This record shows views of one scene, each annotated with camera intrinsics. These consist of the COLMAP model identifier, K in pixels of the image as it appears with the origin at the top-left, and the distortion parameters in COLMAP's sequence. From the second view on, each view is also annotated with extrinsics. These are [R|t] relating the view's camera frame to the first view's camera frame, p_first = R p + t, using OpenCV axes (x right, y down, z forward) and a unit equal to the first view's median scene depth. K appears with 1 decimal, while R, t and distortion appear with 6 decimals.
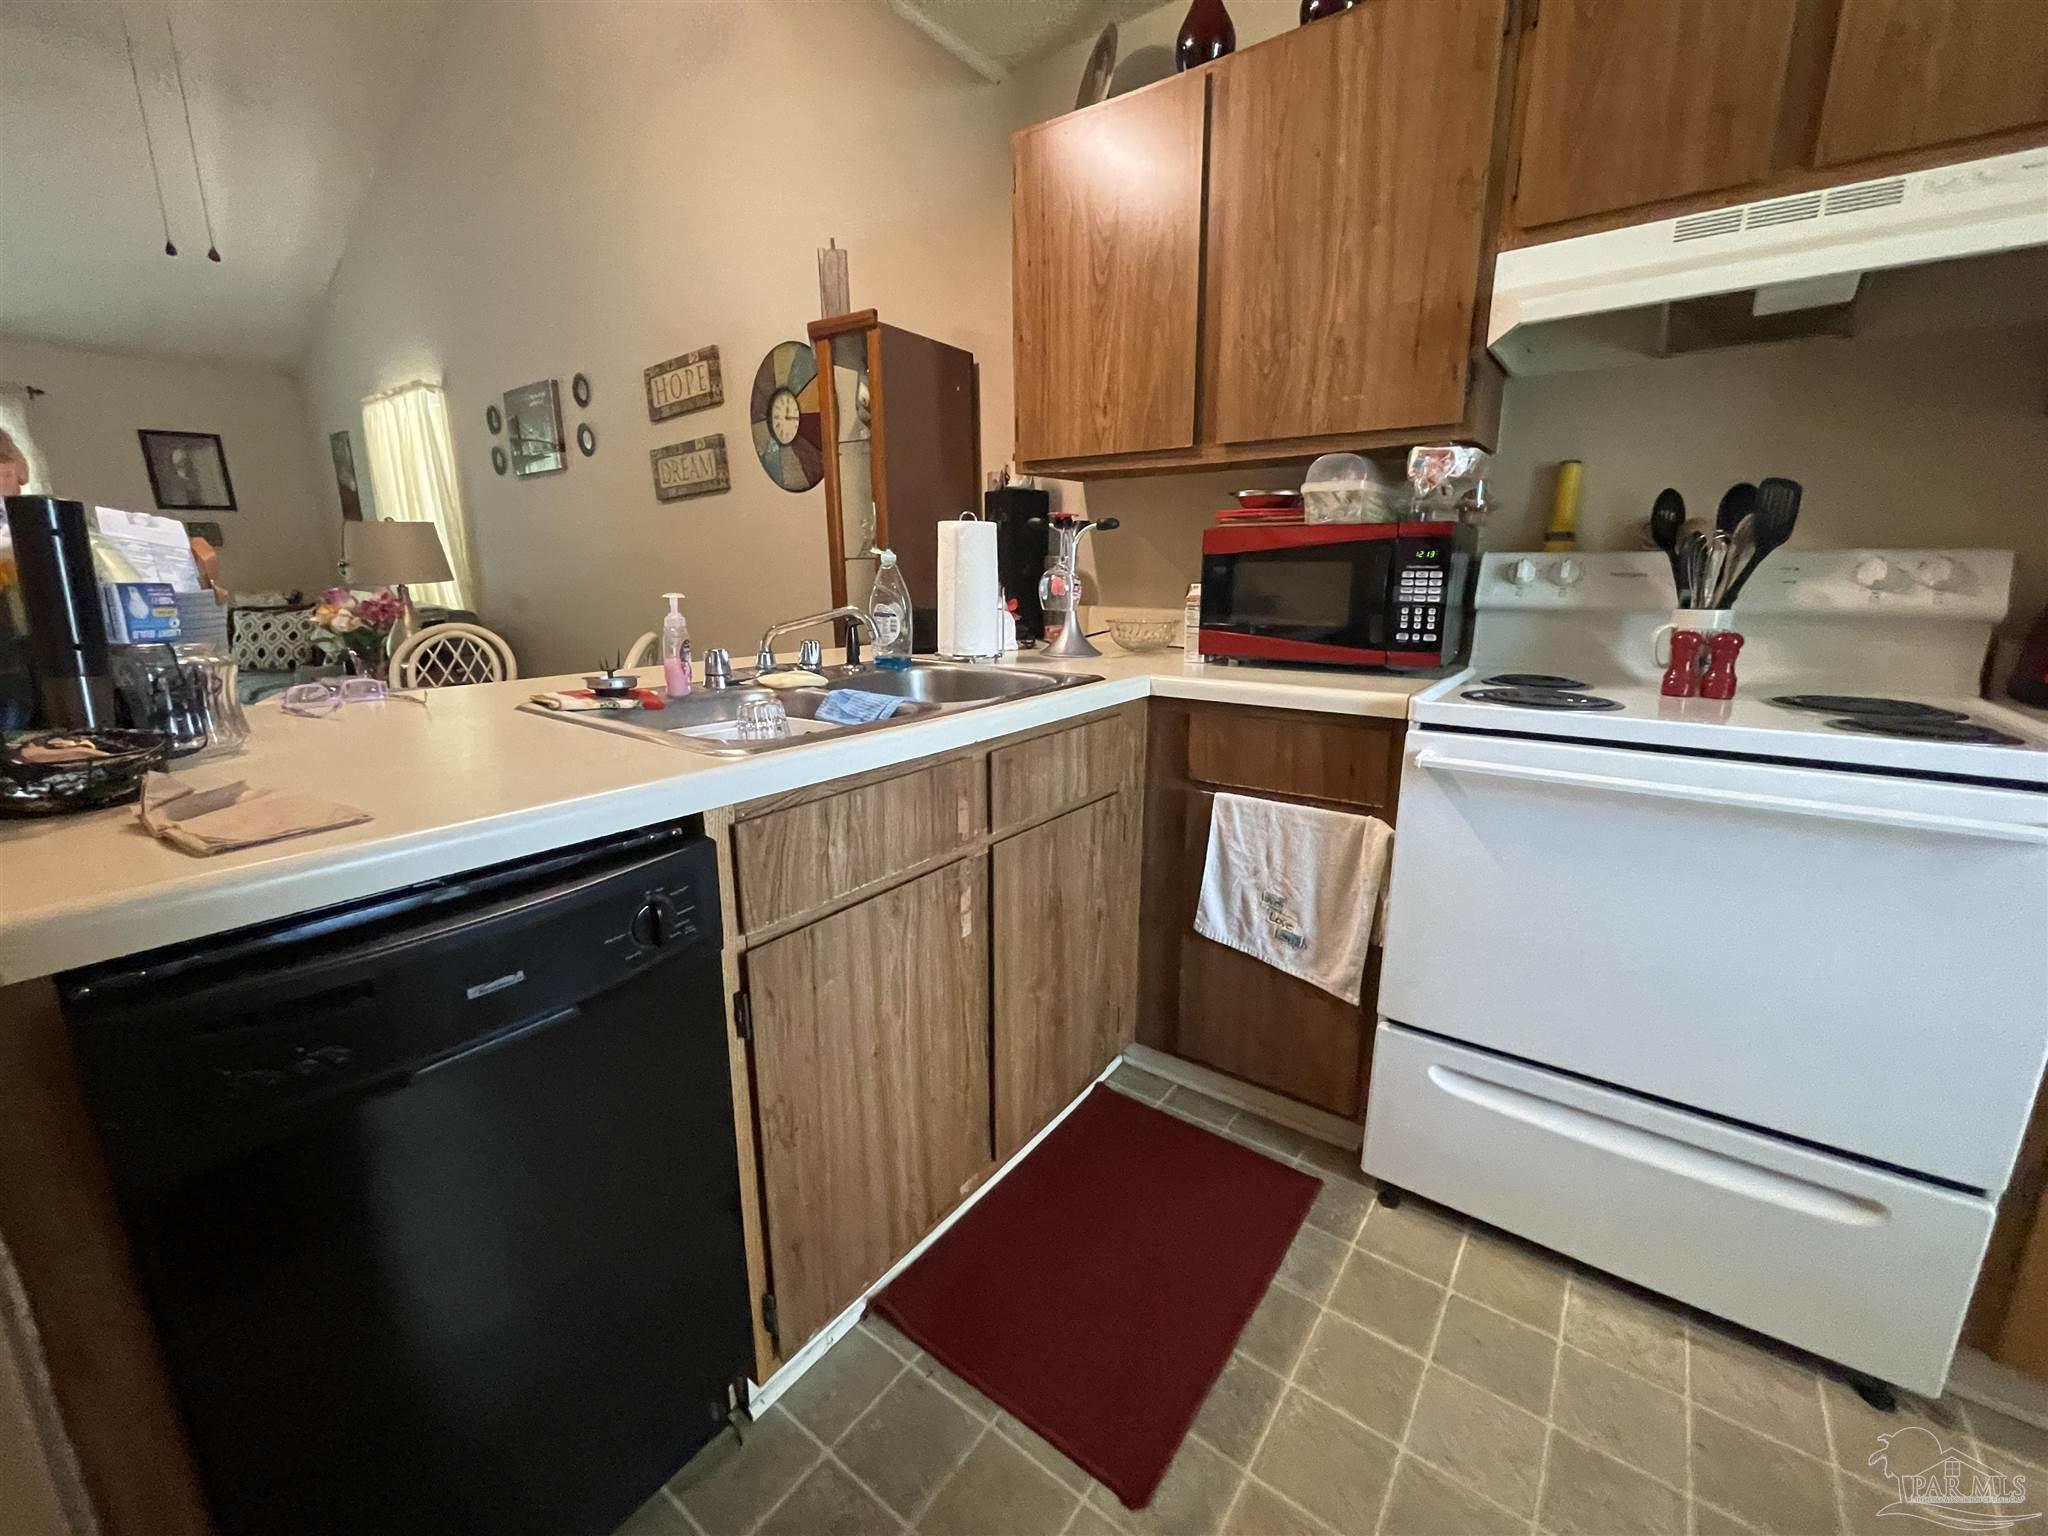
lens RADIAL K [[833.5, 0, 1025.4], [0, 833.5, 761.9], [0, 0, 1]] dist [-0.004989, 0.001154]
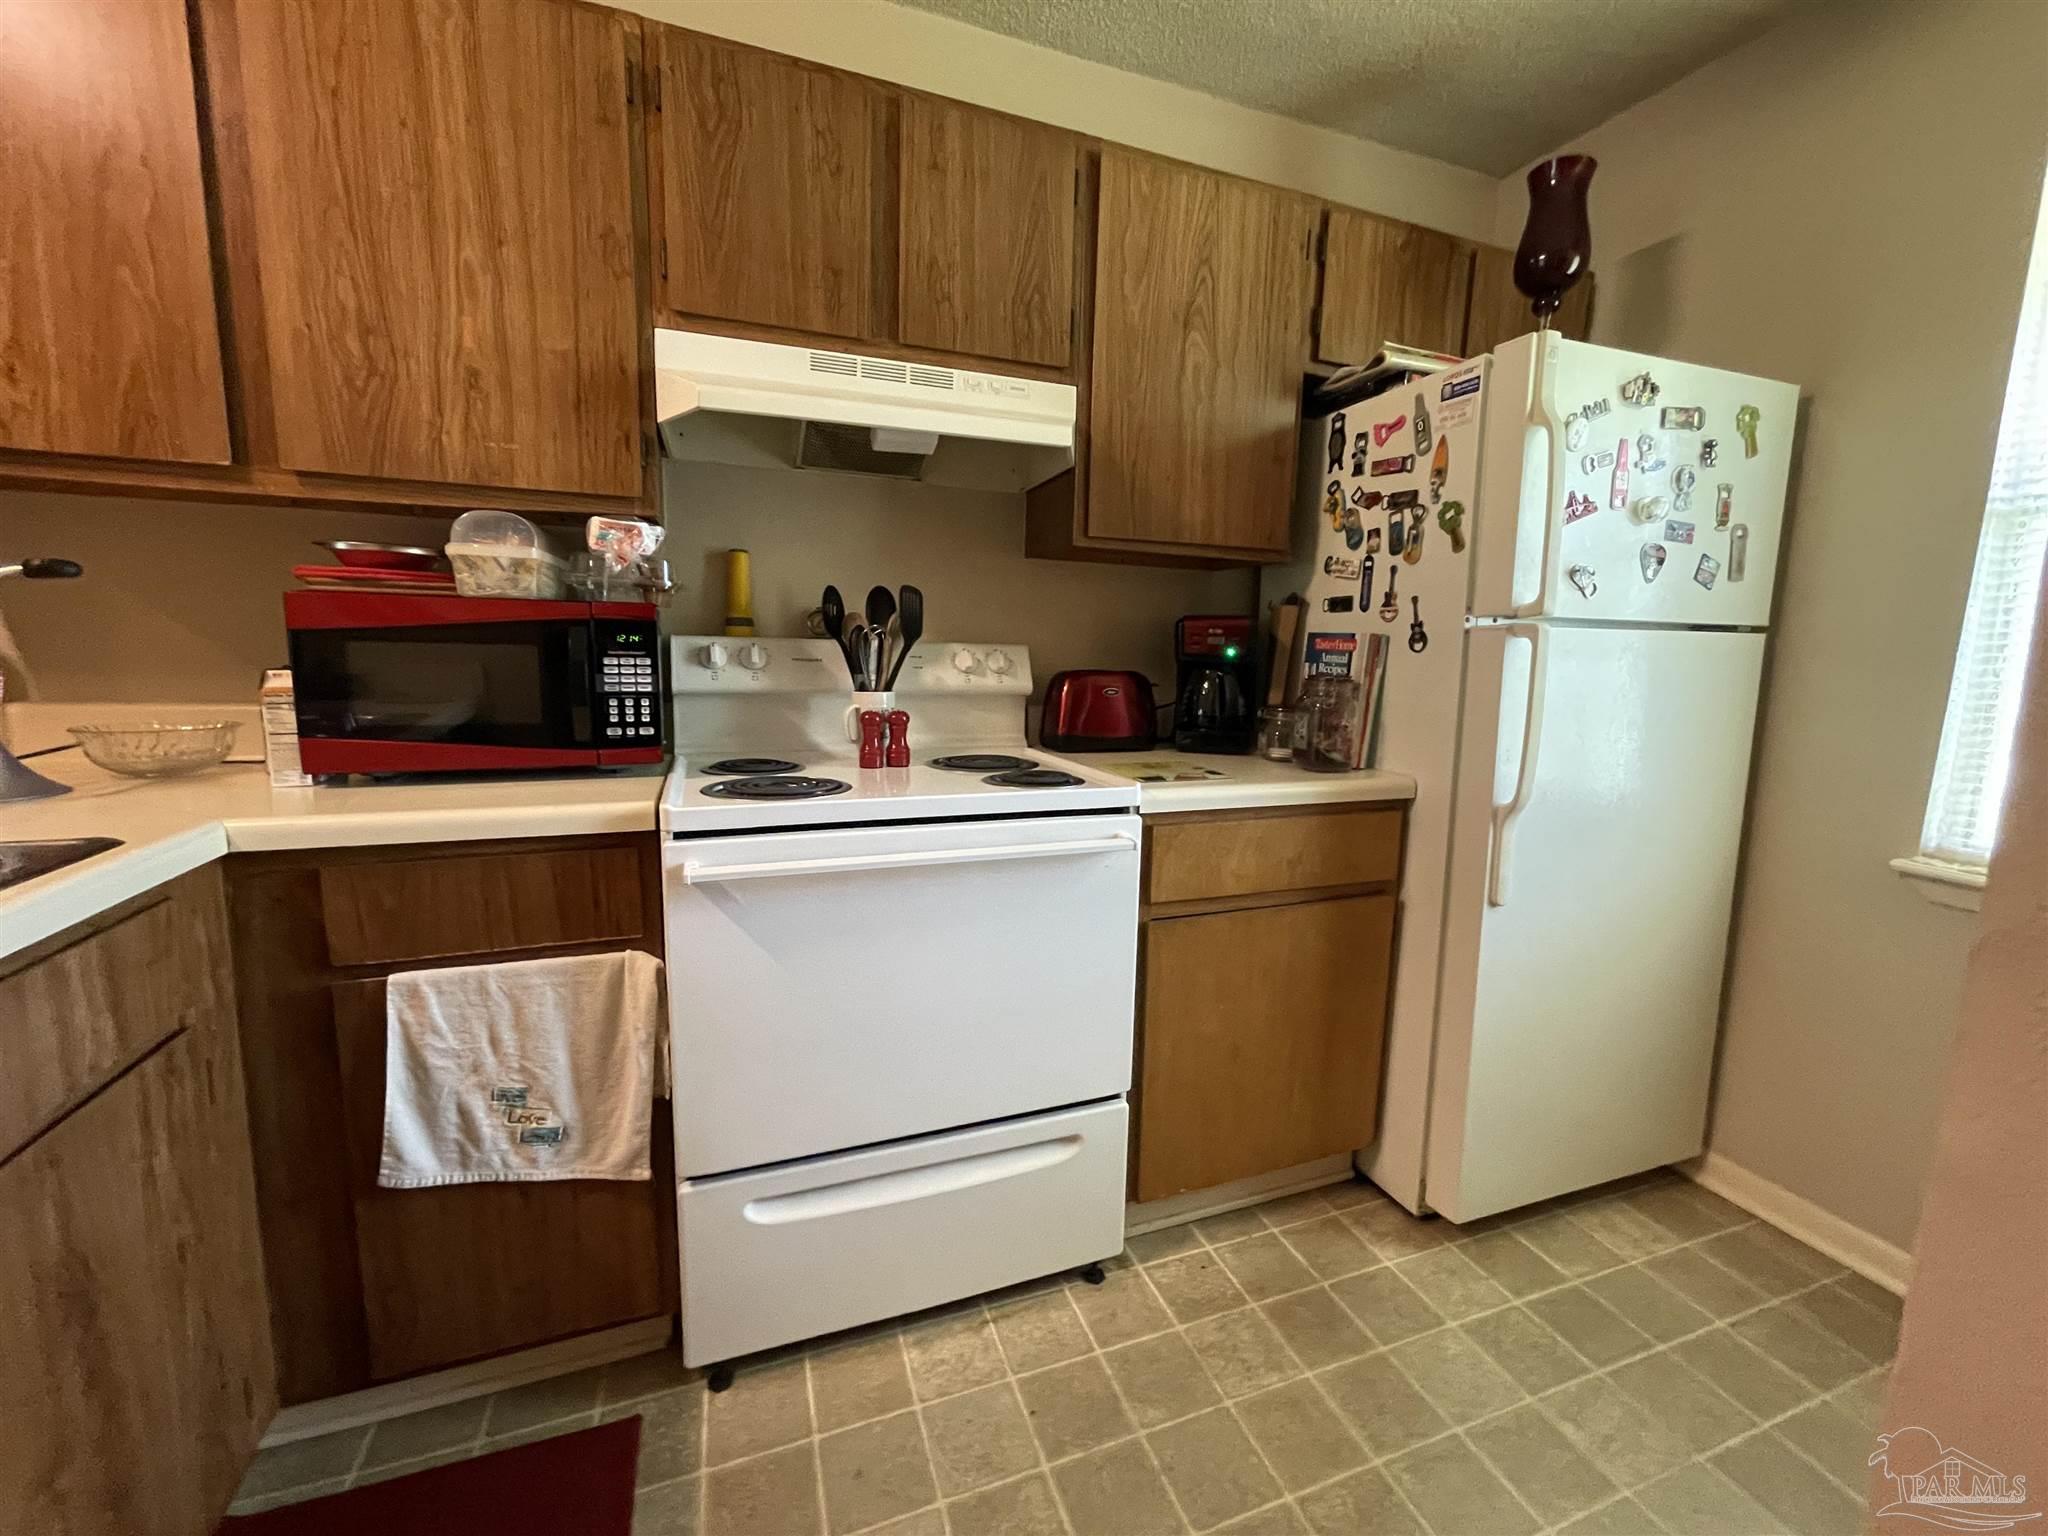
lens RADIAL K [[833.5, 0, 1033.1], [0, 833.5, 759.5], [0, 0, 1]] dist [-0.004989, 0.001154]
pose [[0.535828, -0.102889, 0.838034, -0.043358], [0.167615, 0.985755, 0.013855, -0.063231], [-0.827522, 0.133043, 0.545441, 0.179343]]
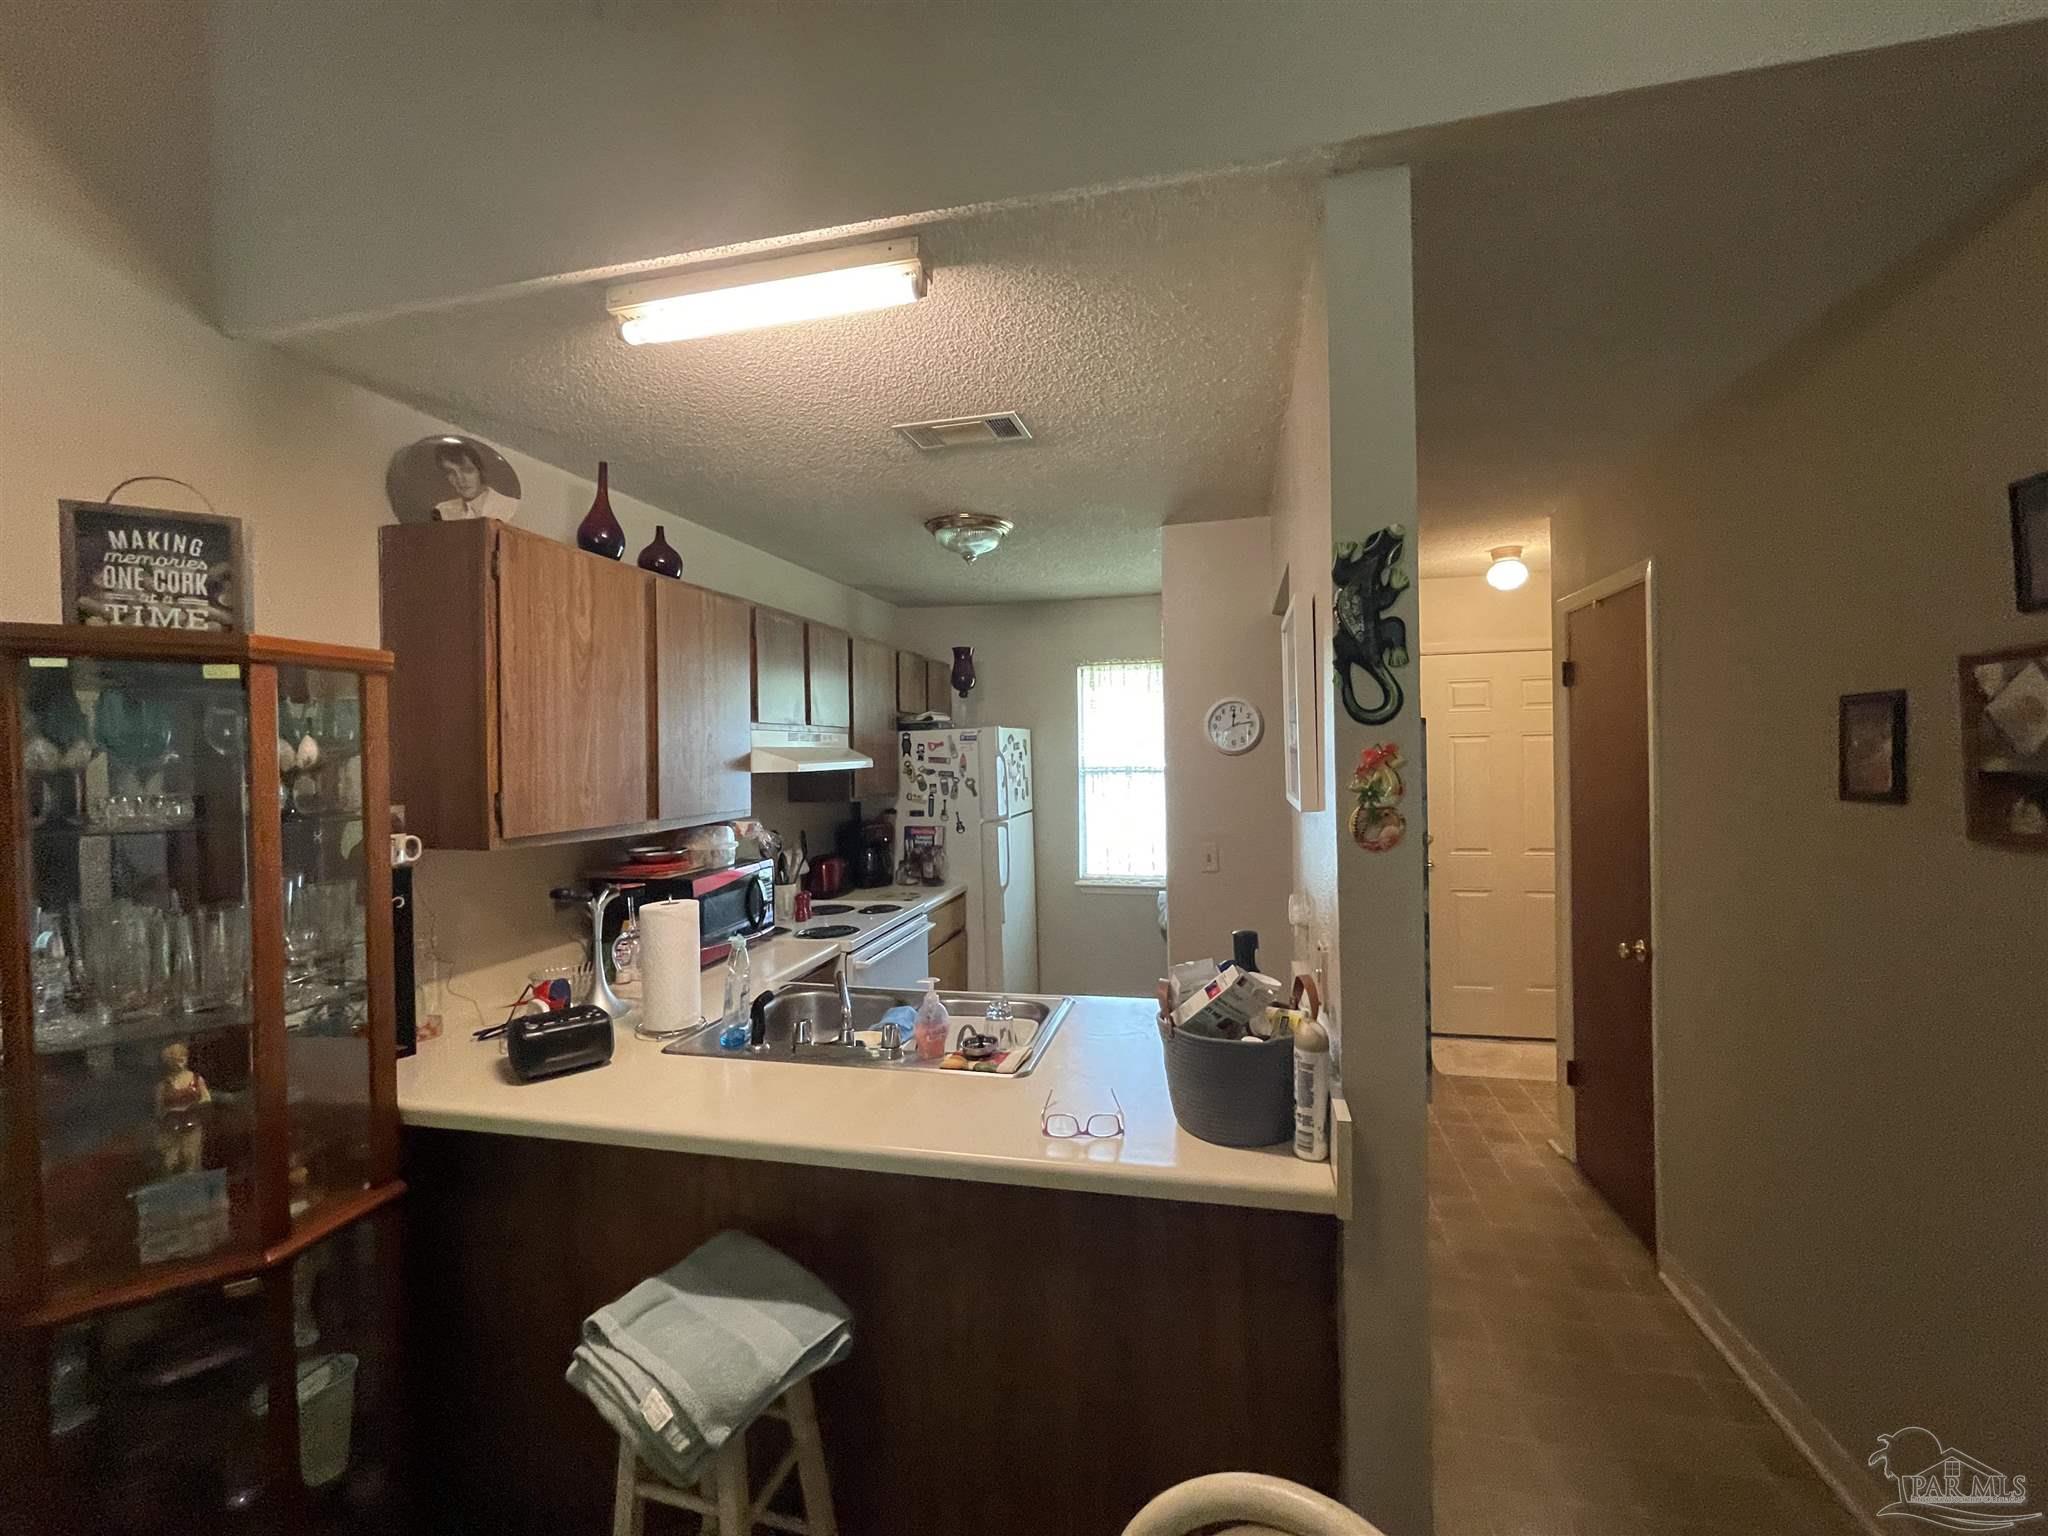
lens RADIAL K [[833.5, 0, 1024.9], [0, 833.5, 759.2], [0, 0, 1]] dist [-0.004989, 0.001154]
pose [[-0.405228, -0.003775, 0.914208, -1.451498], [0.227853, 0.968018, 0.104995, -0.576002], [-0.885366, 0.250852, -0.391408, 1.157837]]
